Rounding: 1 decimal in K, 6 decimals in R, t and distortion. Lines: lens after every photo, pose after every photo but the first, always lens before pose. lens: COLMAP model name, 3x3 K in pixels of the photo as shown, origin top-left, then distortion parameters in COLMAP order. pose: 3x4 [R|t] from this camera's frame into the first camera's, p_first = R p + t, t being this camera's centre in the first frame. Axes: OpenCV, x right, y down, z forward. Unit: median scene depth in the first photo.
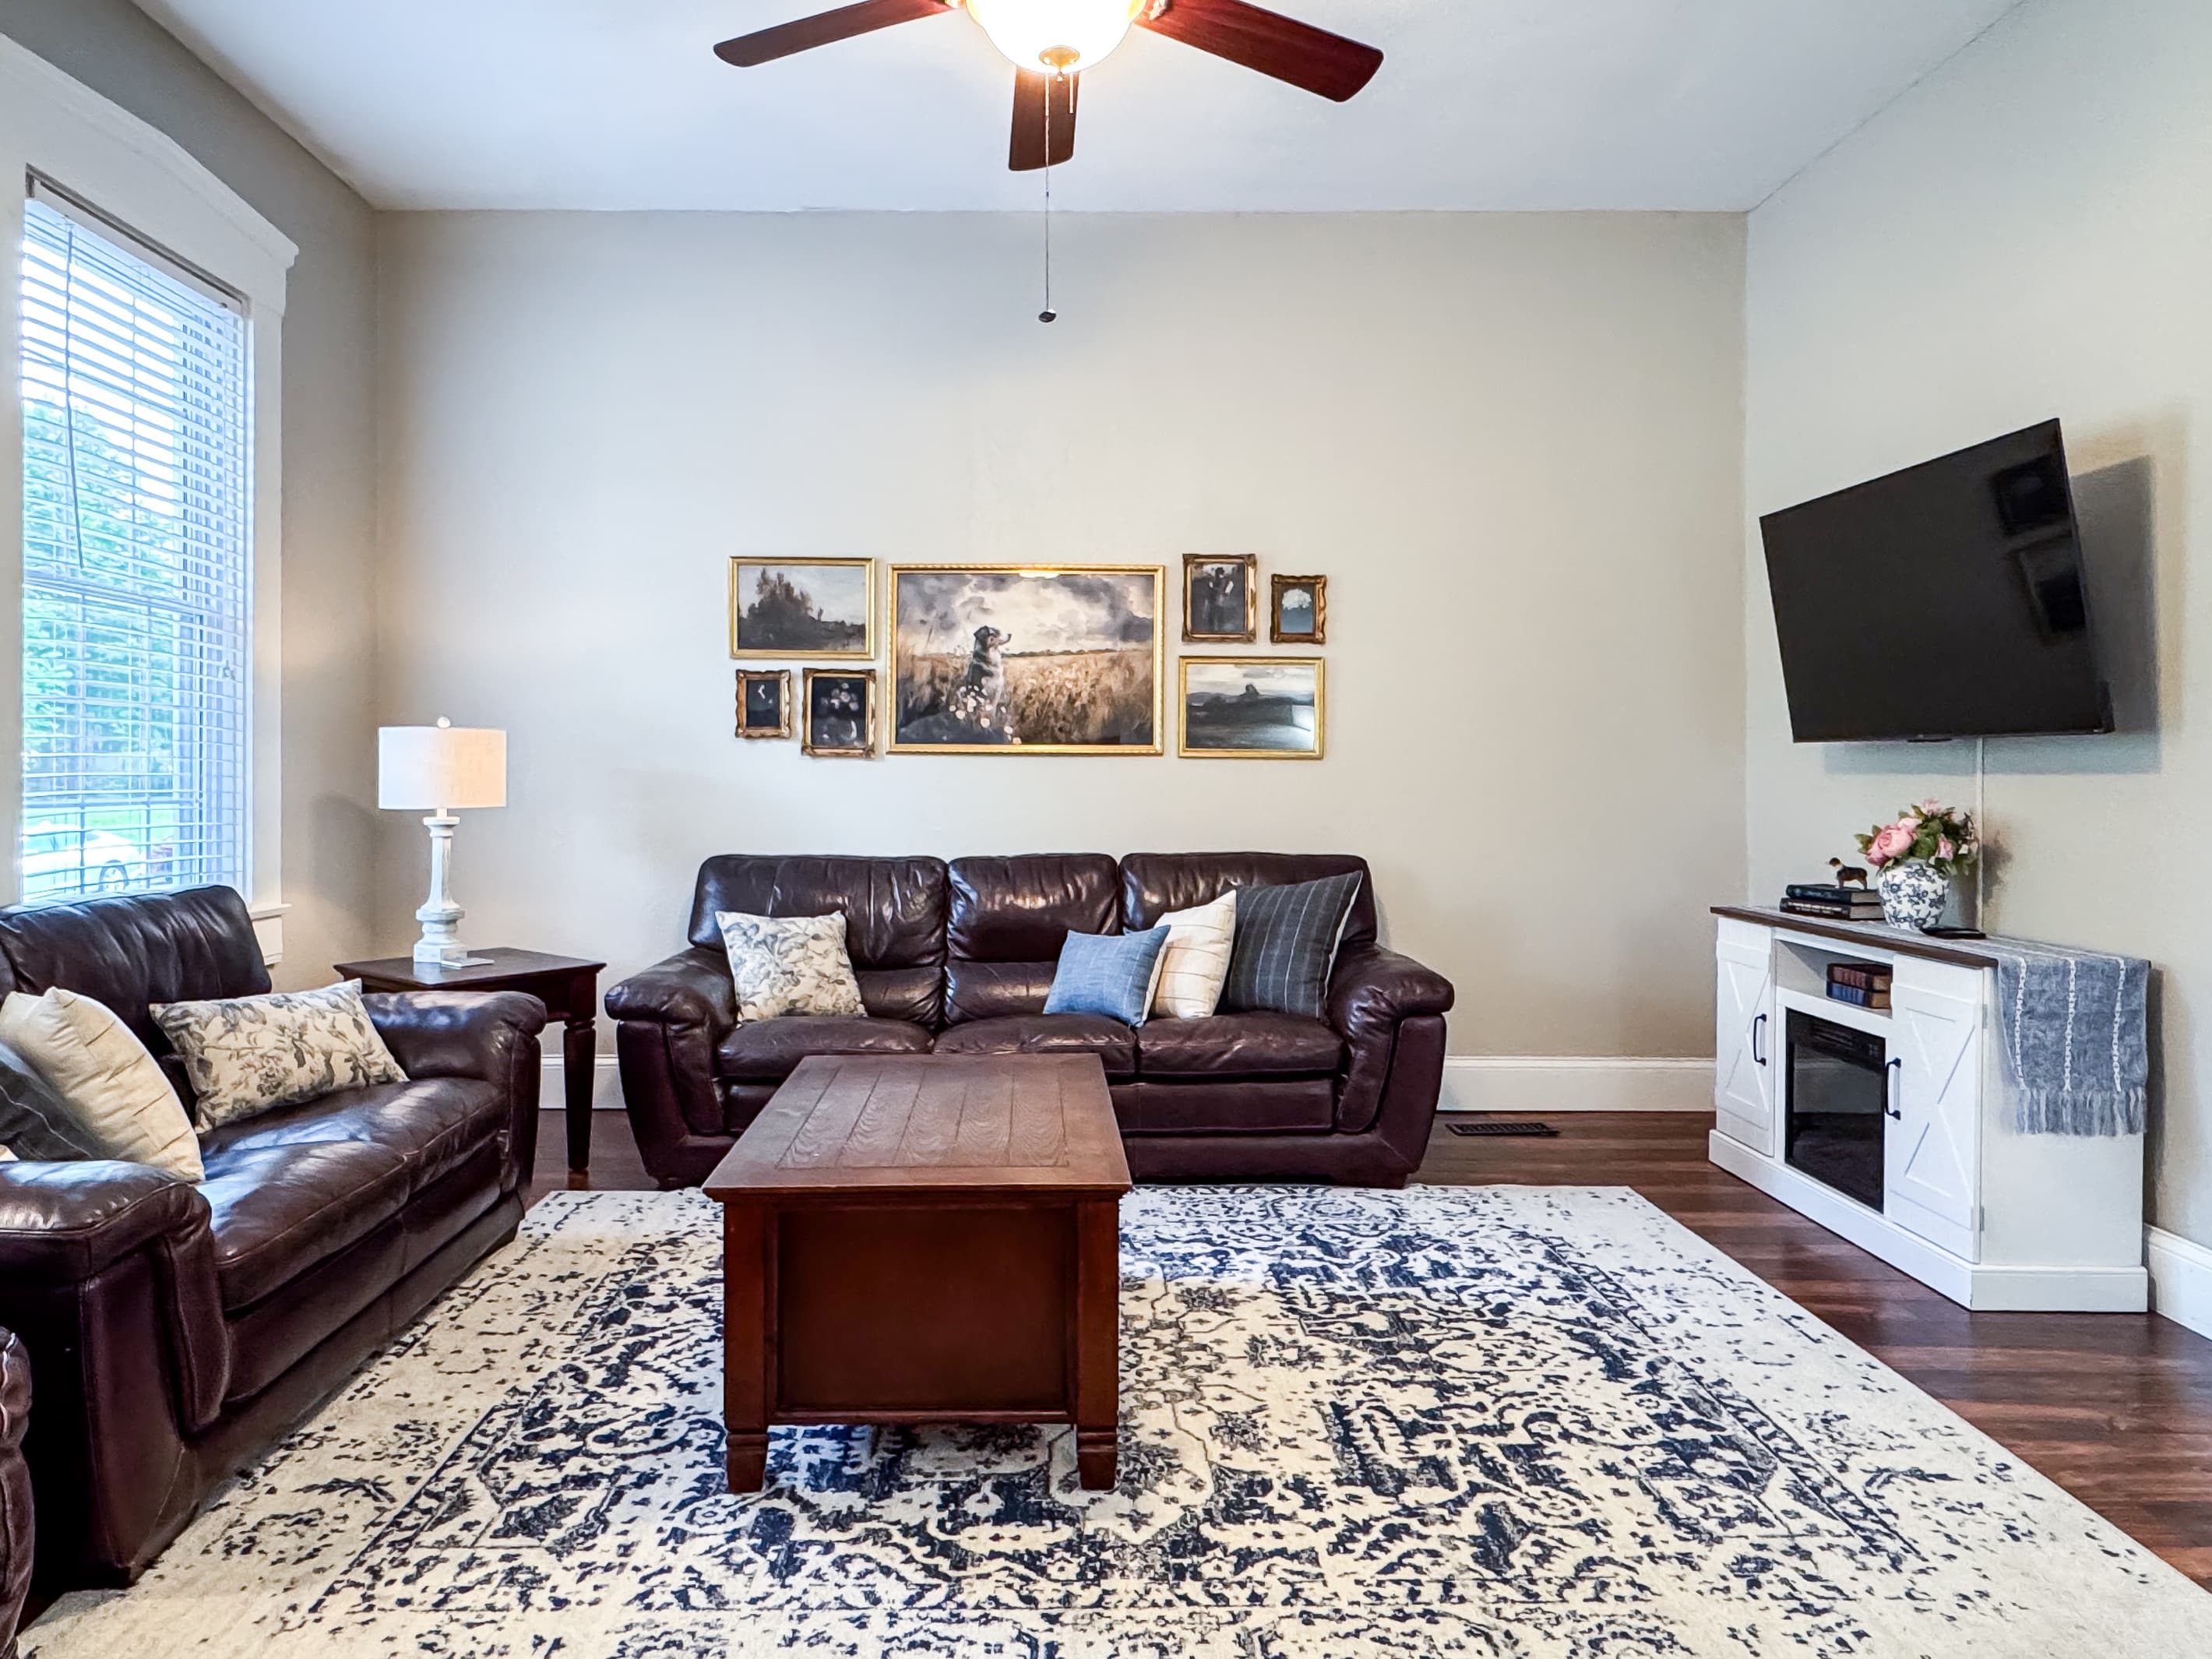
lens RADIAL K [[1407.6, 0, 1065.6], [0, 1407.6, 790.2], [0, 0, 1]] dist [-0.002504, 0.000728]
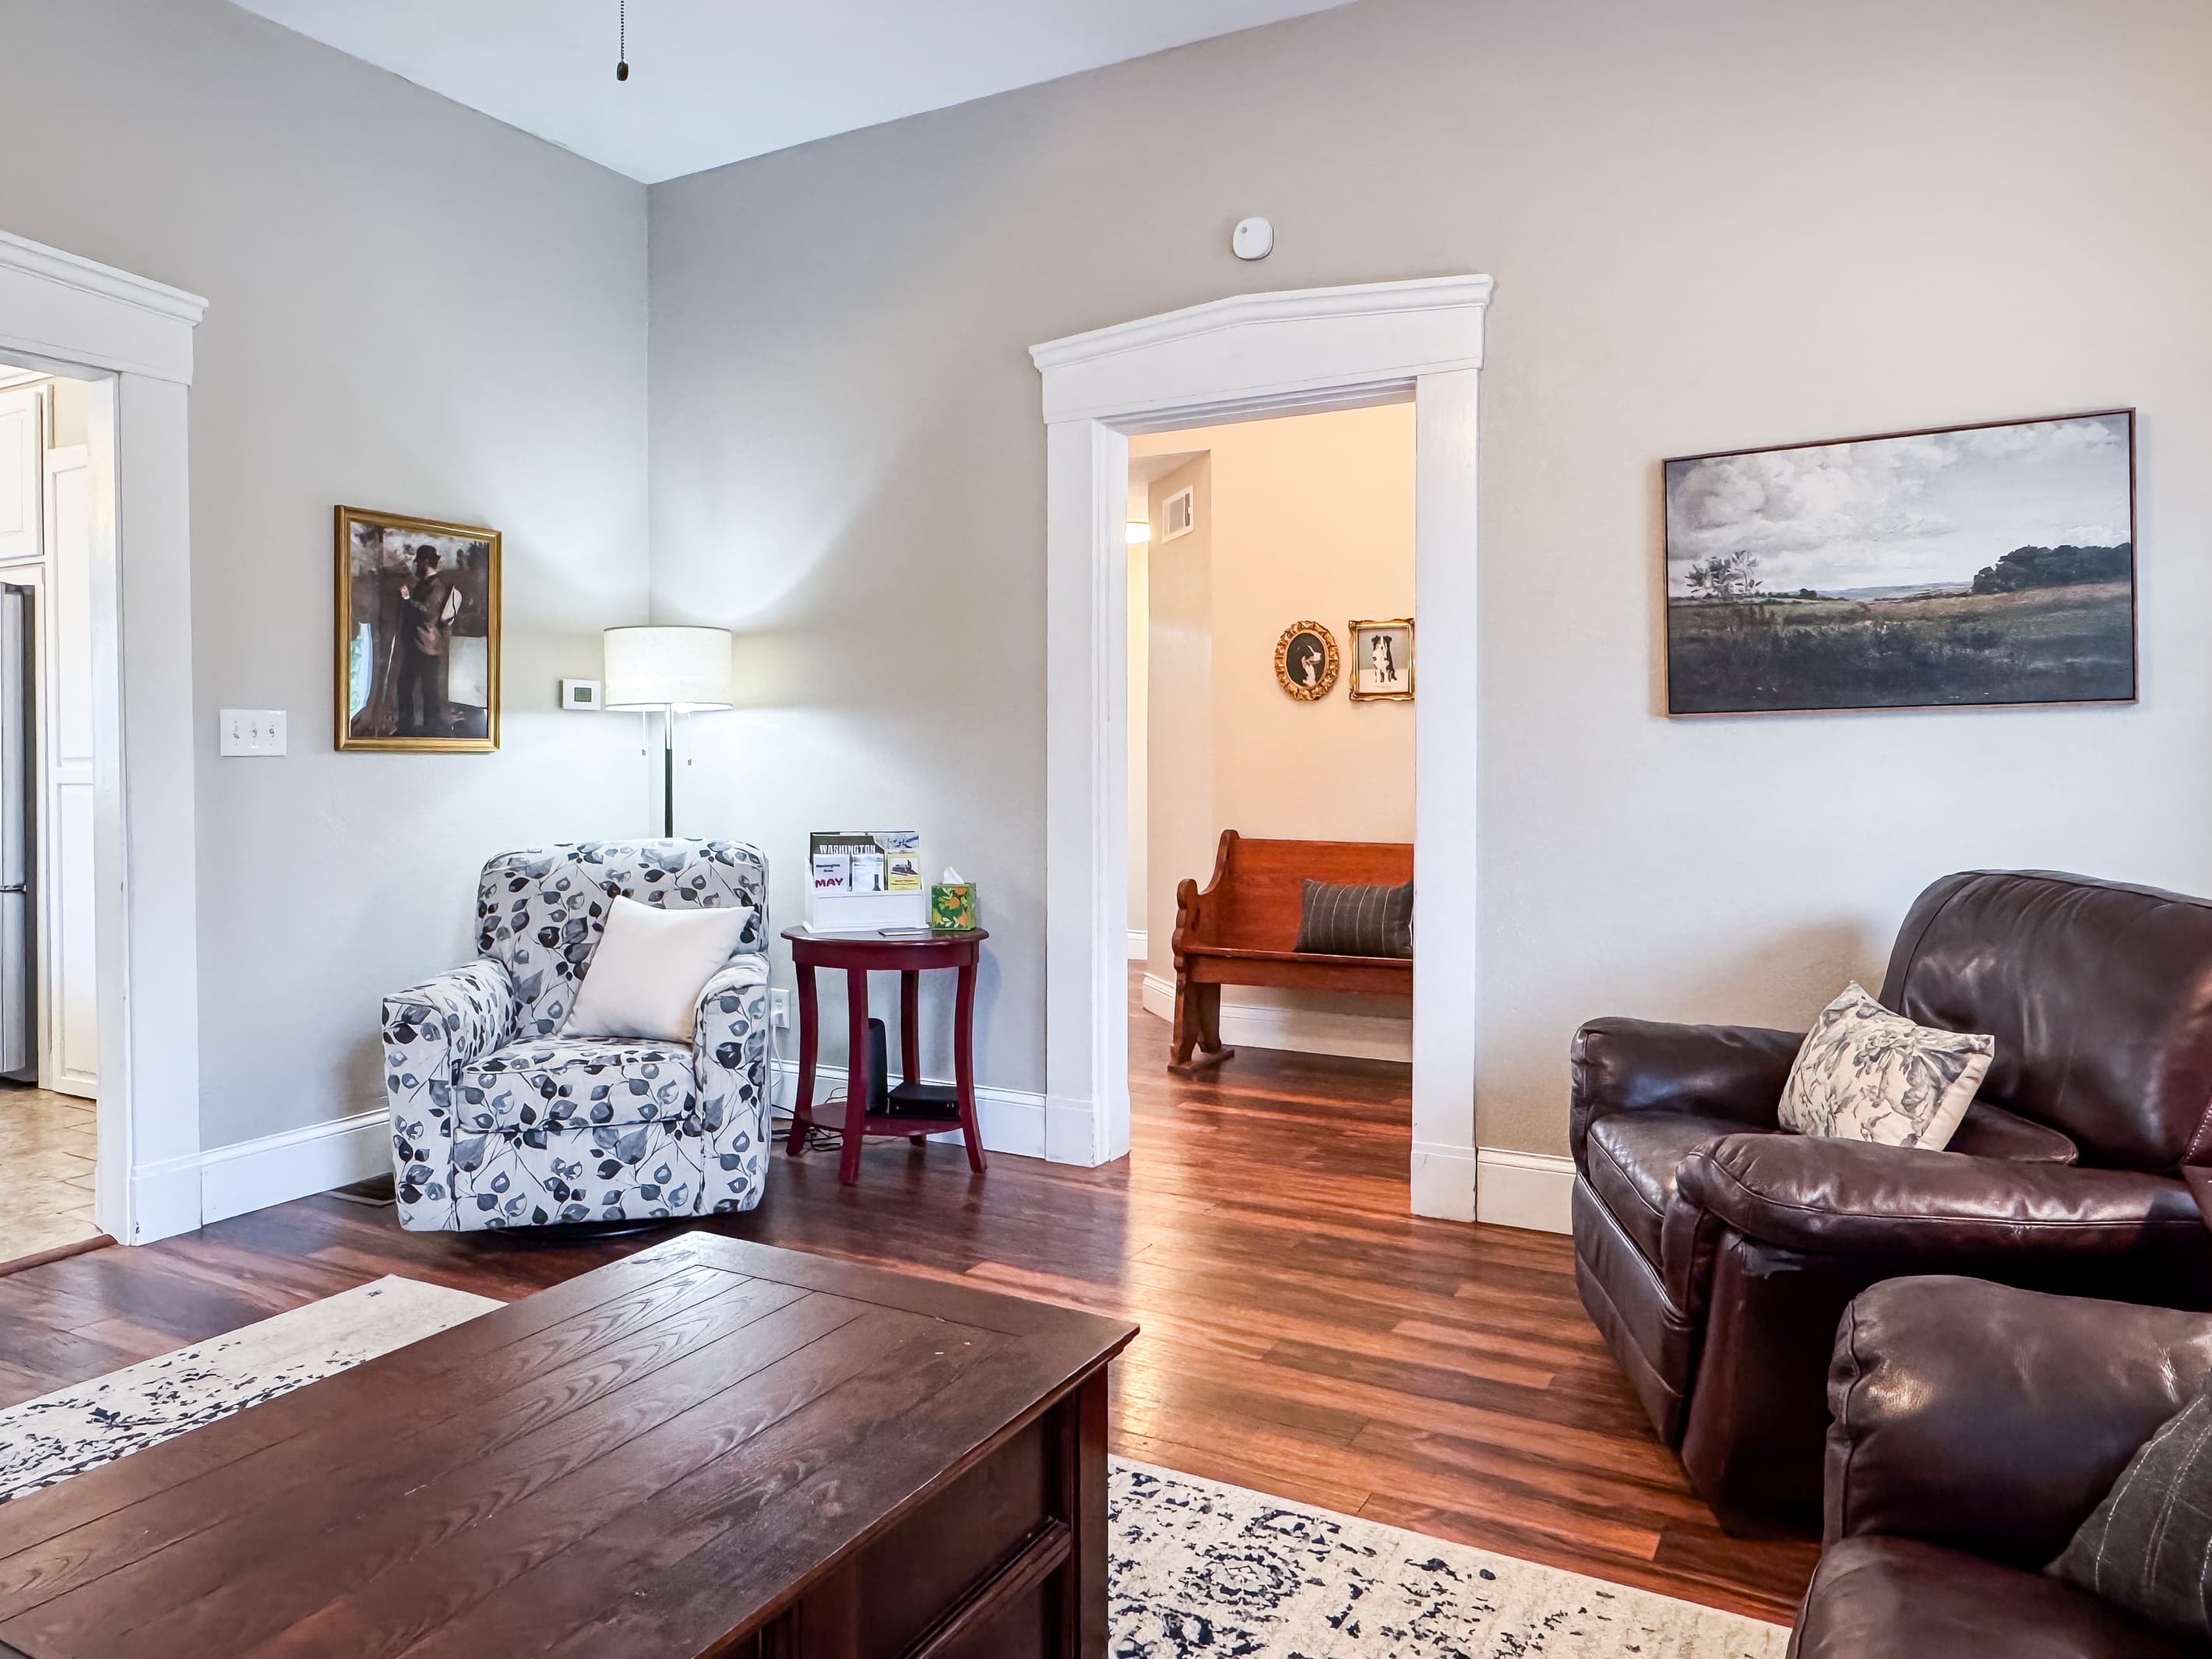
lens RADIAL K [[1461.6, 0, 1144.2], [0, 1461.6, 803.8], [0, 0, 1]] dist [-0.002547, 0.004443]
pose [[-0.878543, -0.016074, 0.477393, -0.400032], [0.004227, 0.999133, 0.041421, -0.008436], [-0.477645, 0.038408, -0.877713, 1.072371]]
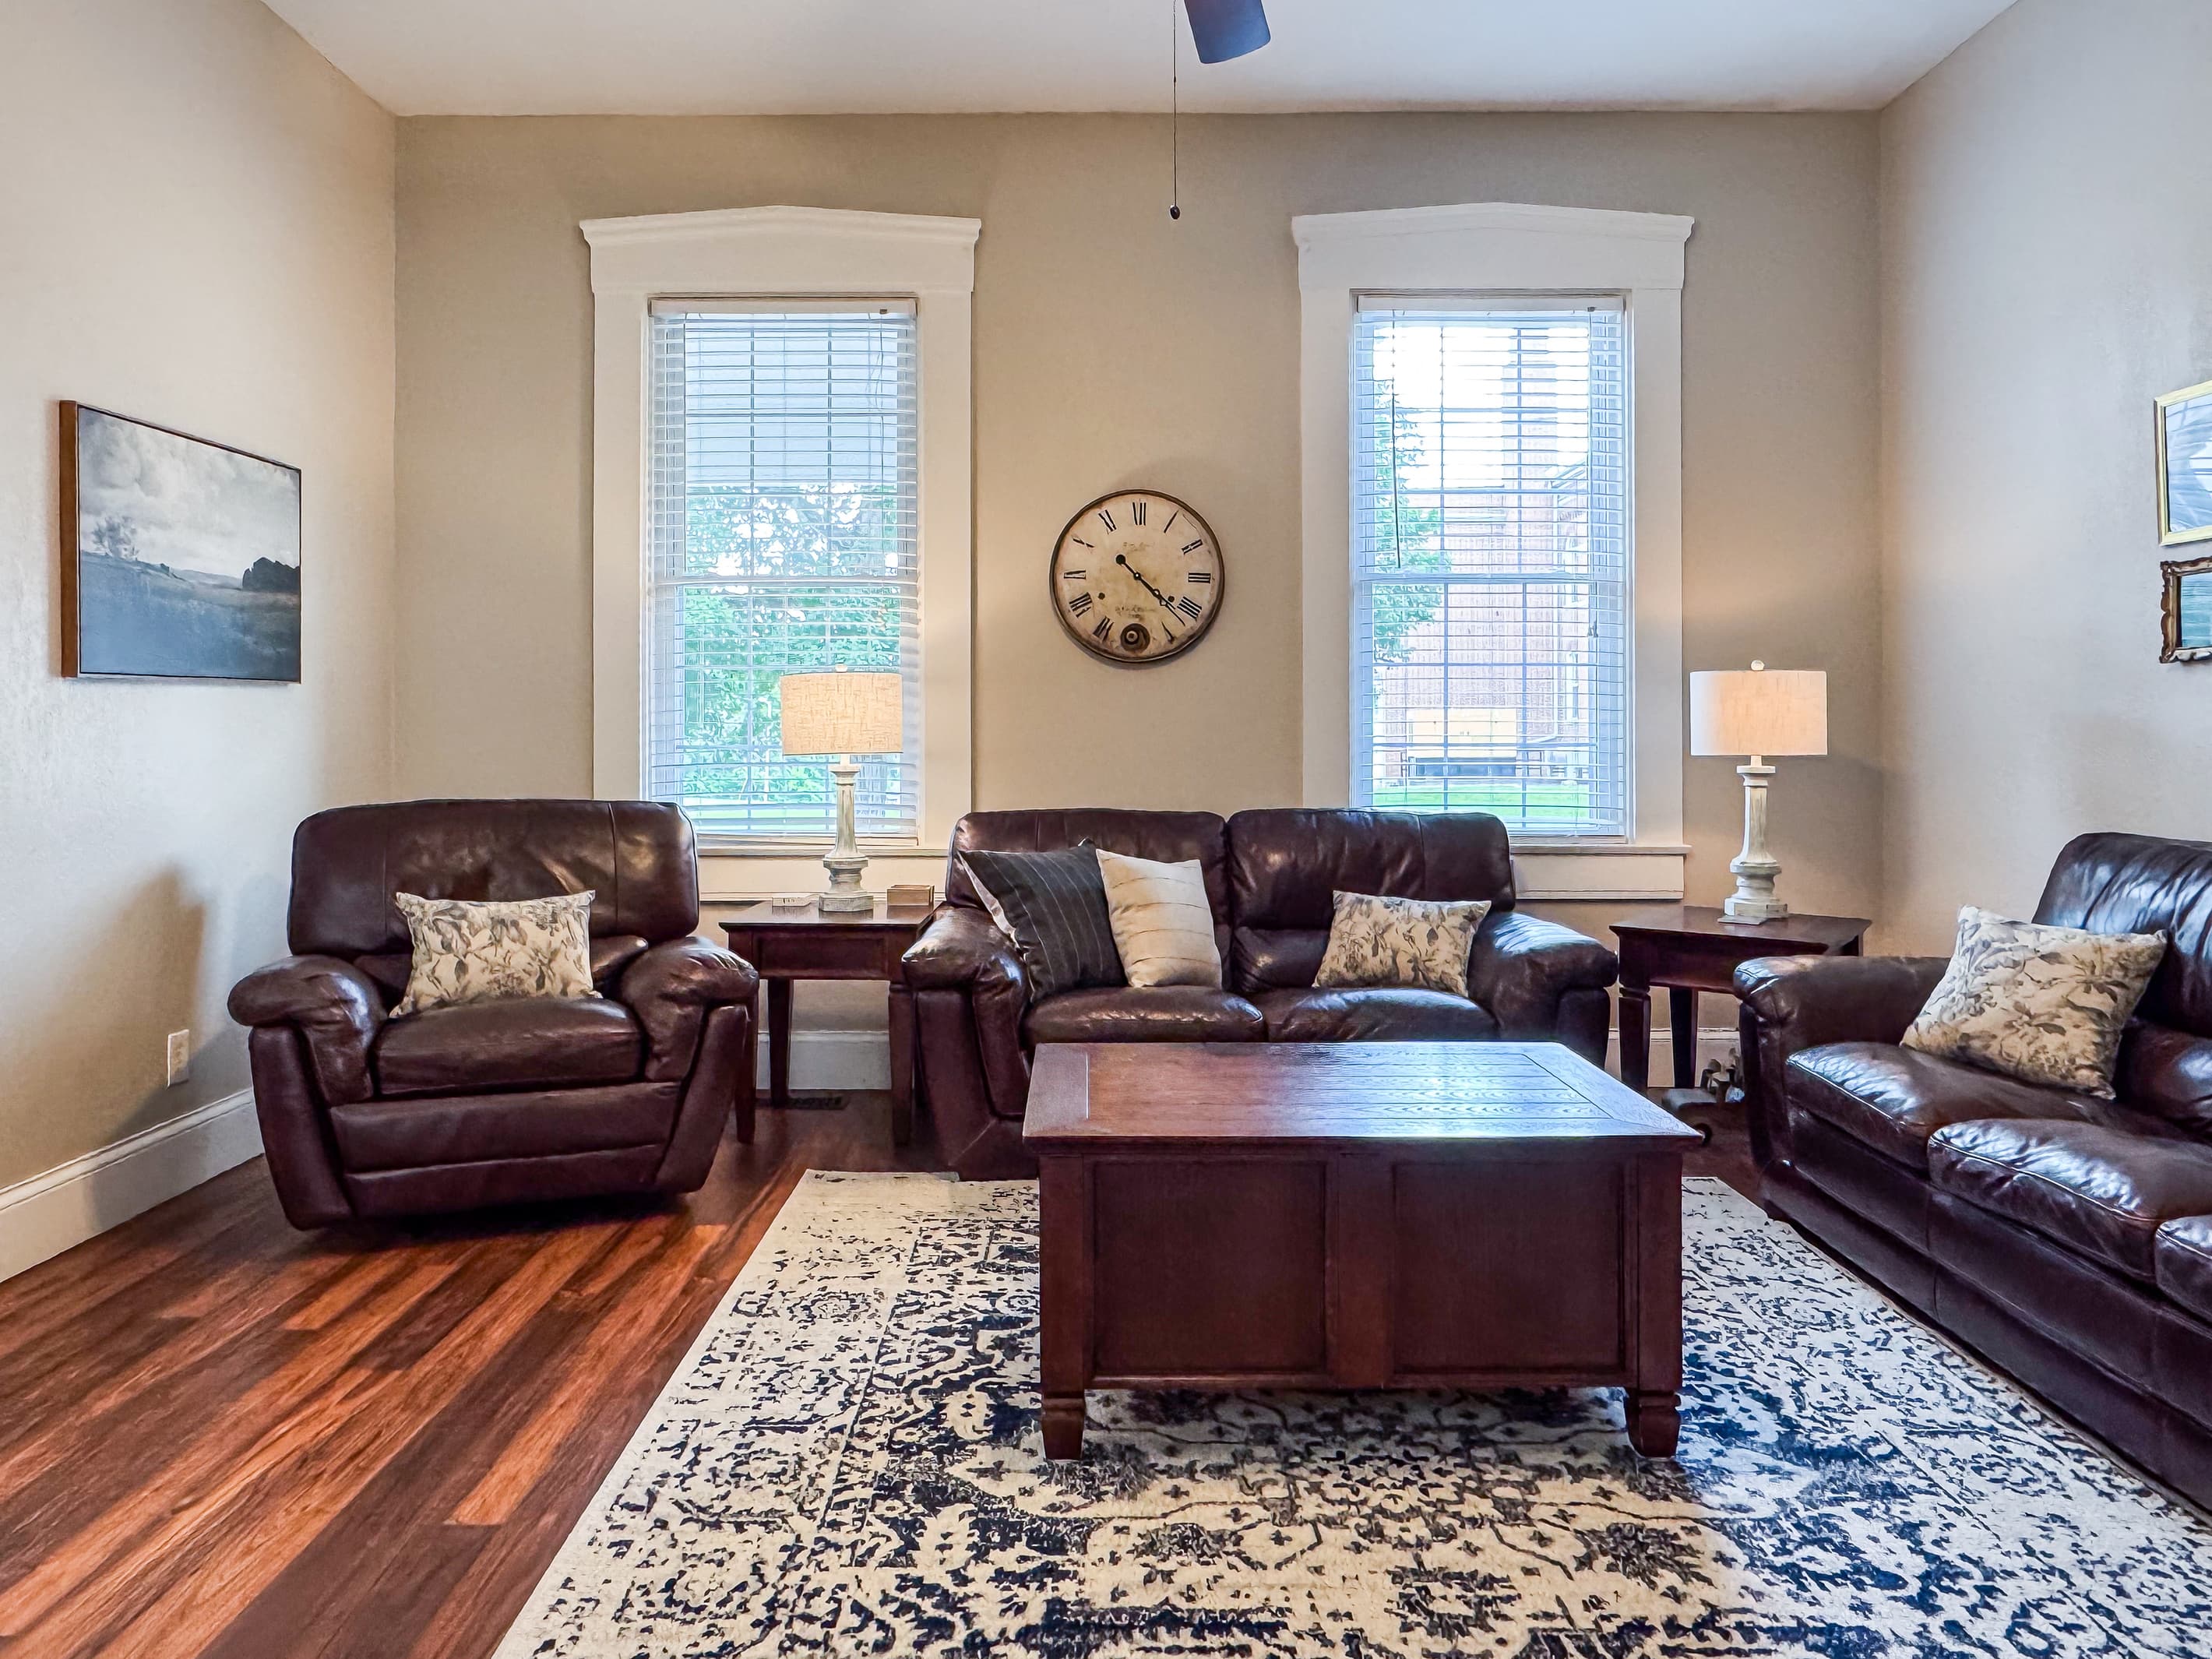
lens RADIAL K [[1483.8, 0, 1069.0], [0, 1483.8, 747.1], [0, 0, 1]] dist [-0.003889, 0.001240]
pose [[-0.028561, 0.009908, -0.999543, 0.690411], [-0.012450, 0.999870, 0.010267, 0.002588], [0.999514, 0.012738, -0.028434, 0.693055]]
